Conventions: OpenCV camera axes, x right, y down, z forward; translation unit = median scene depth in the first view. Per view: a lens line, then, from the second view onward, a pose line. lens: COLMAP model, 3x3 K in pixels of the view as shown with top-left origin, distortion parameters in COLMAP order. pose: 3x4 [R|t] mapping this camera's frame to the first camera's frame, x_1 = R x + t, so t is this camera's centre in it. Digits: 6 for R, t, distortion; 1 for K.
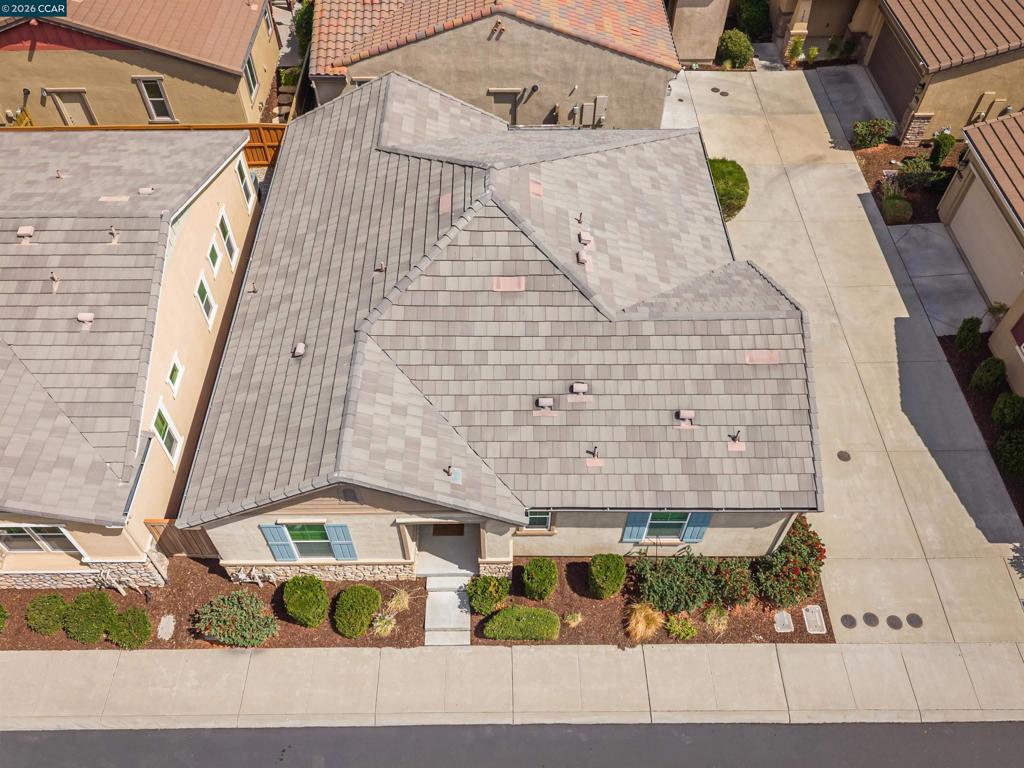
lens RADIAL K [[796.7, 0, 512.0], [0, 796.7, 384.0], [0, 0, 1]] dist [0.046293, -0.047331]
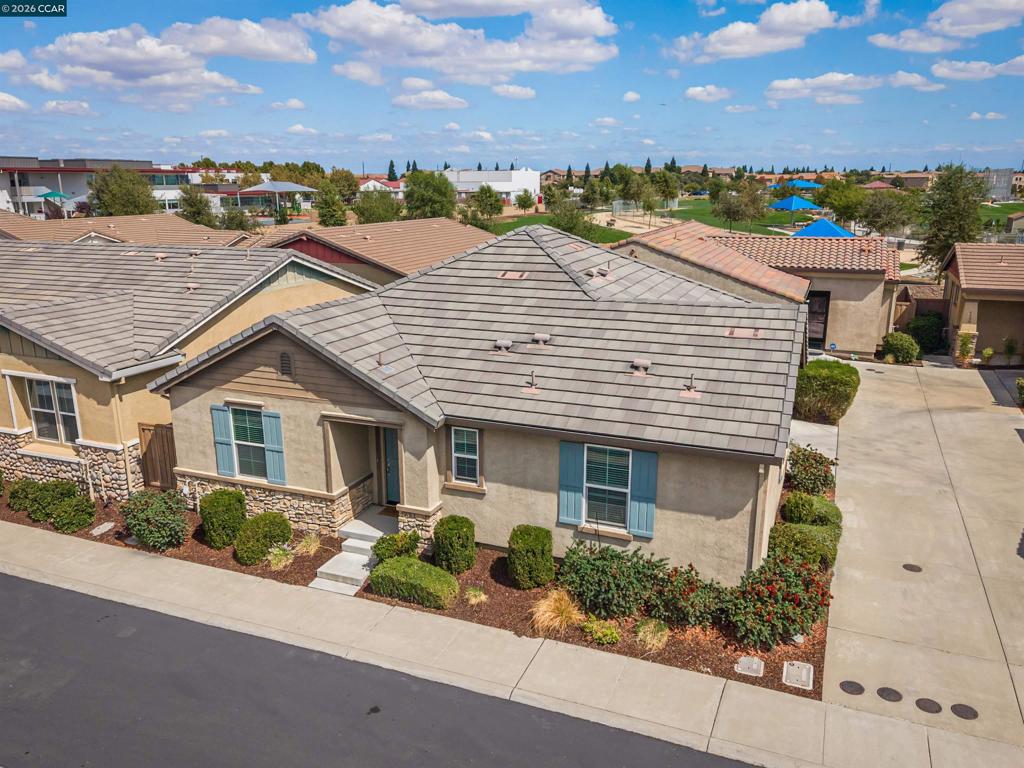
lens RADIAL K [[796.7, 0, 512.0], [0, 796.7, 384.0], [0, 0, 1]] dist [0.046293, -0.047331]
pose [[0.921725, 0.081289, -0.379229, 0.396839], [-0.290519, 0.792493, -0.536240, 0.543972], [0.256946, 0.604439, 0.754077, 0.271820]]
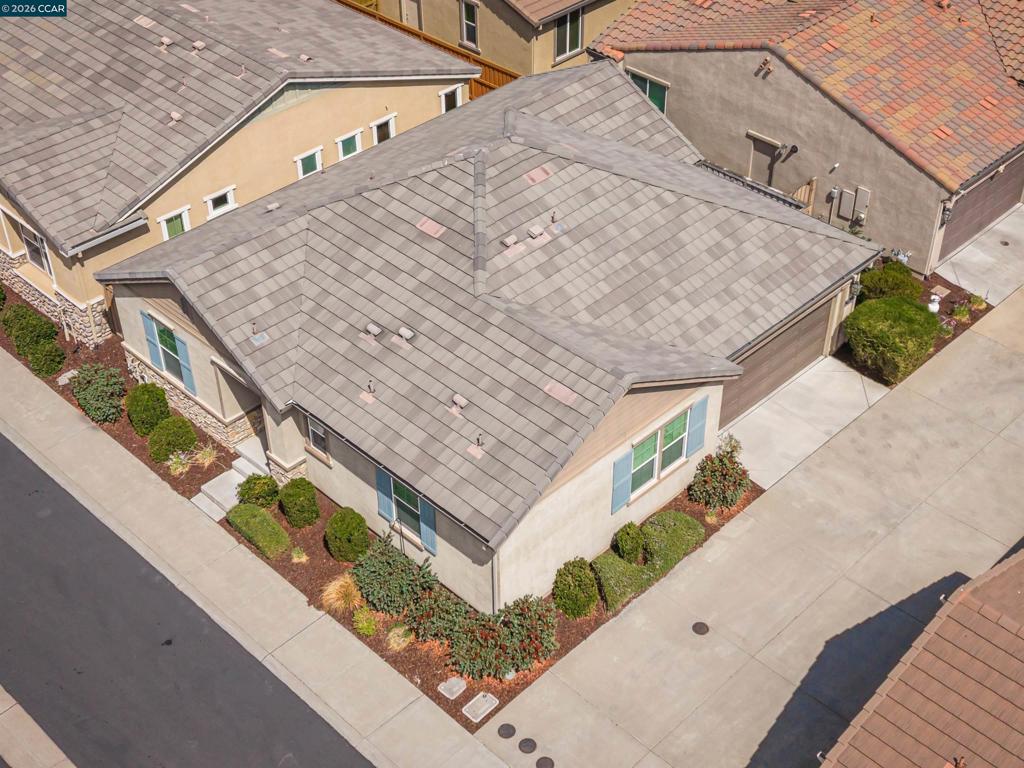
lens RADIAL K [[1420.8, 0, 571.7], [0, 1420.8, 331.2], [0, 0, 1]] dist [0.148667, -0.135484]
pose [[0.718182, 0.415546, -0.558155, 1.144561], [-0.538955, 0.839550, -0.068434, 0.011836], [0.440161, 0.349968, 0.826910, -0.357271]]
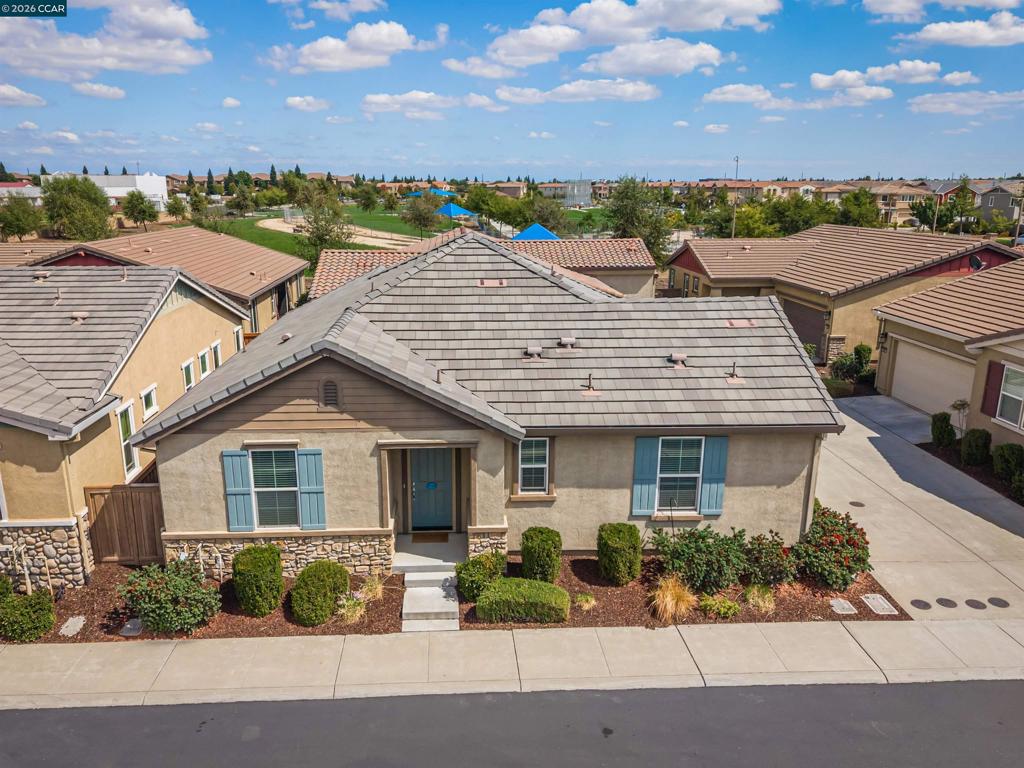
lens RADIAL K [[773.0, 0, 490.3], [0, 773.0, 385.0], [0, 0, 1]] dist [0.040655, -0.038923]
pose [[0.999185, -0.020246, 0.034913, -0.043146], [0.036975, 0.805944, -0.590835, 0.576556], [-0.016176, 0.591645, 0.806036, 0.236592]]
